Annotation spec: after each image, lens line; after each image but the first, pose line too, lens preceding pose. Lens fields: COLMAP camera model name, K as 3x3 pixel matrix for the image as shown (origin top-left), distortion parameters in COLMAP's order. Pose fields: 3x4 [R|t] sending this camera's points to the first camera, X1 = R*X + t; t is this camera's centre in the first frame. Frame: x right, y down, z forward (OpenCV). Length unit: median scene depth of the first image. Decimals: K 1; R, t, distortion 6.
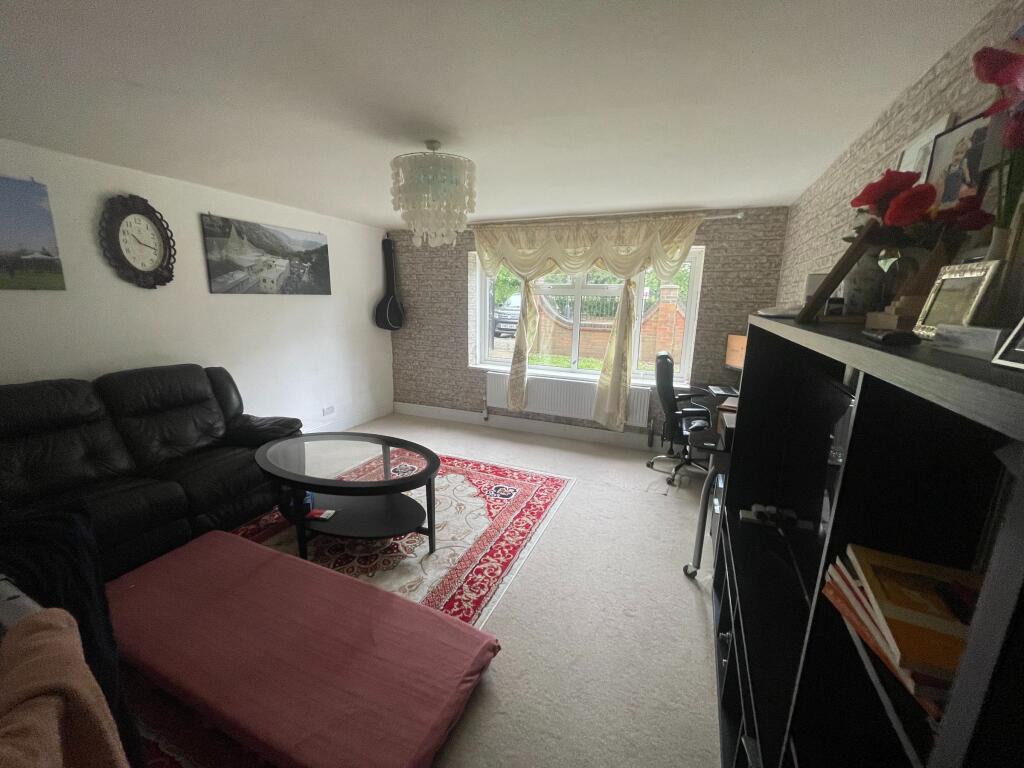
lens RADIAL K [[414.7, 0, 511.6], [0, 414.7, 387.7], [0, 0, 1]] dist [0.000471, 0.000331]
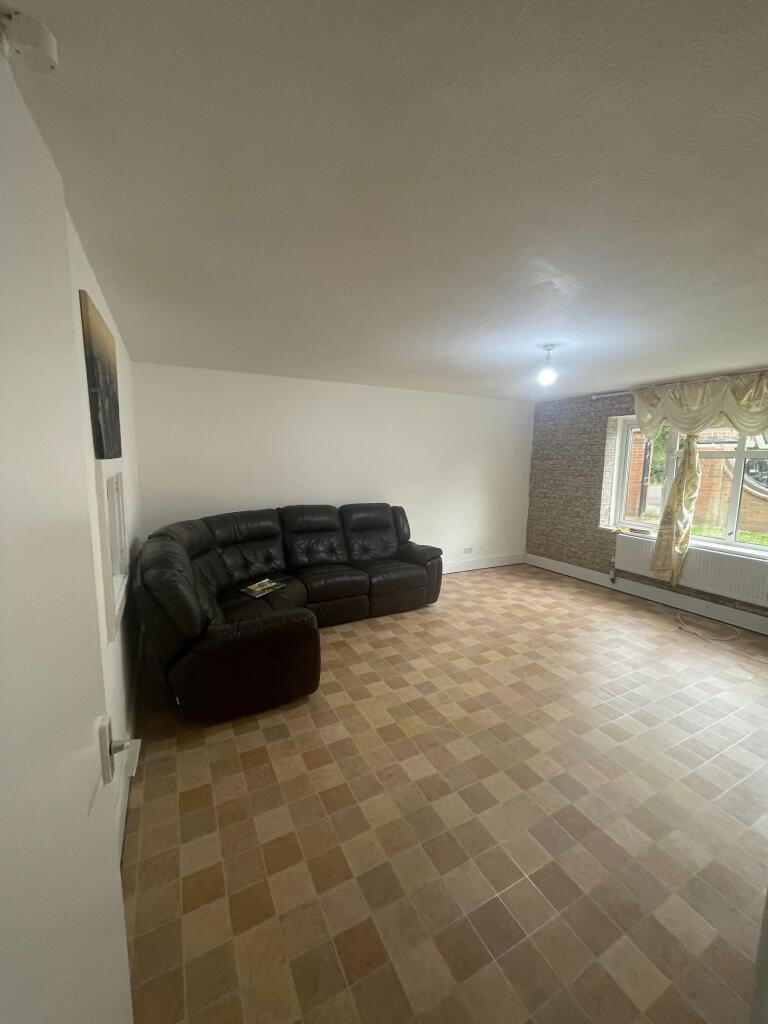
lens RADIAL K [[414.7, 0, 388.2], [0, 414.7, 511.0], [0, 0, 1]] dist [0.000471, 0.000331]
pose [[0.774177, 0.070070, -0.629079, 0.183064], [-0.135859, 0.989086, -0.057026, 0.053028], [0.618217, 0.129614, 0.775247, -0.158507]]
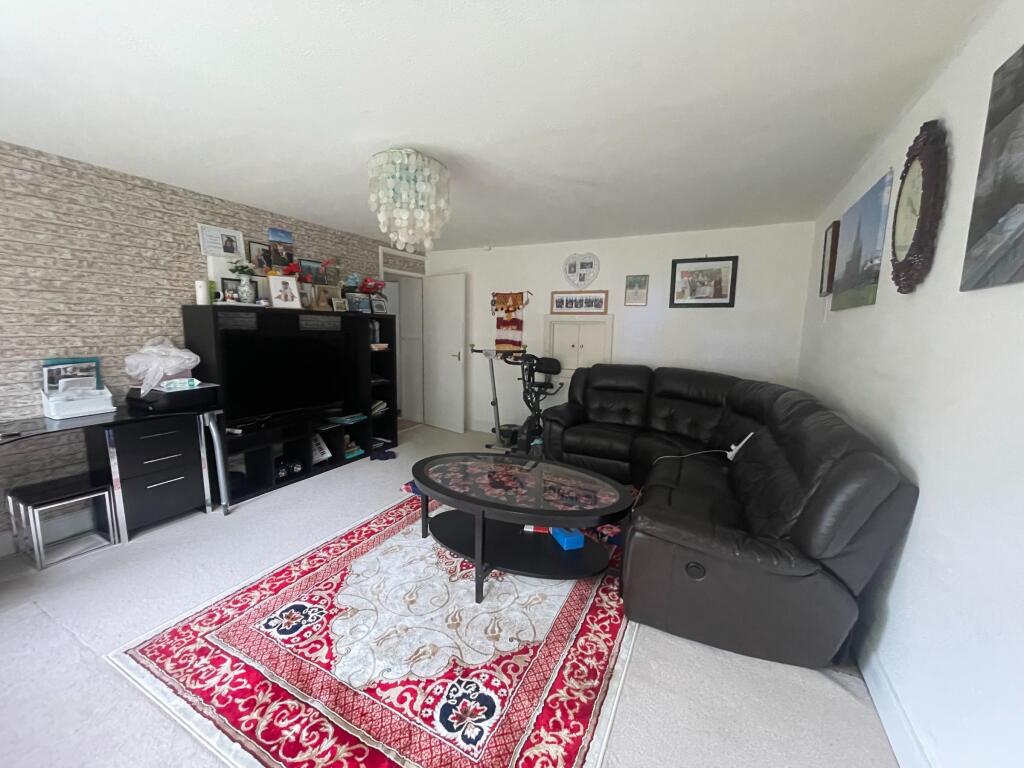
lens RADIAL K [[414.7, 0, 508.7], [0, 414.7, 384.4], [0, 0, 1]] dist [0.000471, 0.000331]
pose [[-0.997032, -0.047198, 0.060827, -0.334044], [-0.022673, 0.935017, 0.353877, -0.262761], [-0.073577, 0.351447, -0.933312, 1.359253]]
